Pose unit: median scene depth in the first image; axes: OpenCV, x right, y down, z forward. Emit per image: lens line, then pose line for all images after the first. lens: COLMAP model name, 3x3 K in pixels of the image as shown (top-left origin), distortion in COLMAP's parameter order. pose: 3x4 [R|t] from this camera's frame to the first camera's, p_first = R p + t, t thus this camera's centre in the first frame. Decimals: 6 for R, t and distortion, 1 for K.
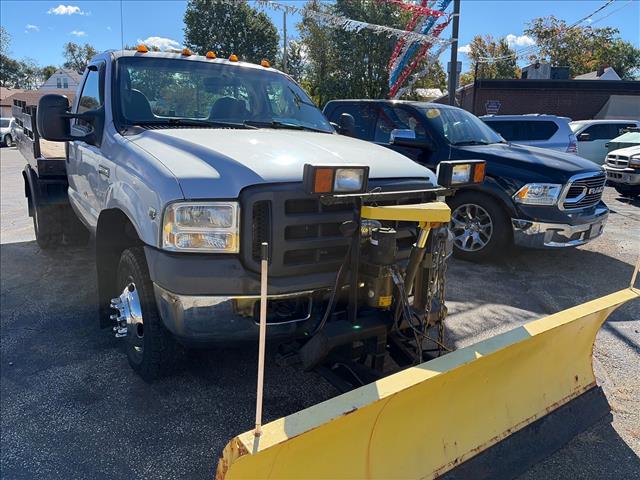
lens RADIAL K [[494.4, 0, 318.4], [0, 494.4, 242.3], [0, 0, 1]] dist [0.054996, -0.057042]
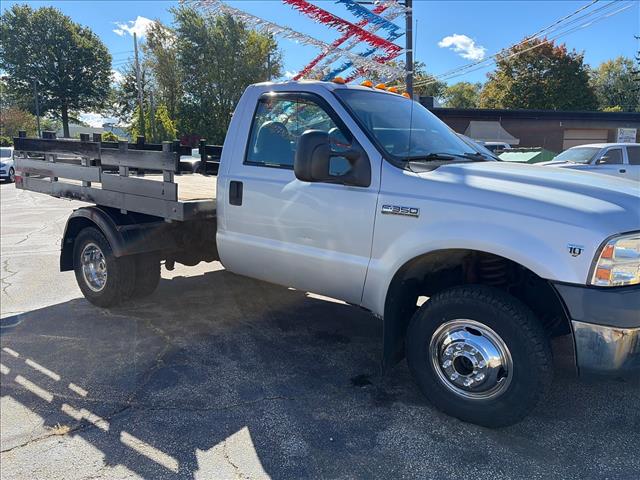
lens RADIAL K [[494.4, 0, 320.4], [0, 494.4, 238.4], [0, 0, 1]] dist [0.054996, -0.057042]
pose [[0.945563, -0.076076, 0.316423, -0.138715], [0.092363, 0.995046, -0.036773, -0.011292], [-0.312058, 0.063997, 0.947905, 0.026709]]
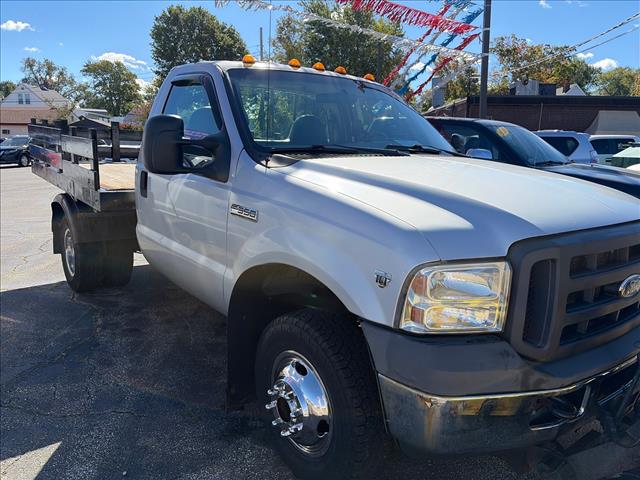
lens RADIAL K [[494.4, 0, 323.0], [0, 494.4, 243.9], [0, 0, 1]] dist [0.054996, -0.057042]
pose [[0.997062, -0.022025, 0.073363, -0.058155], [0.023918, 0.999401, -0.025026, -0.011554], [-0.072767, 0.026707, 0.996991, 0.035459]]
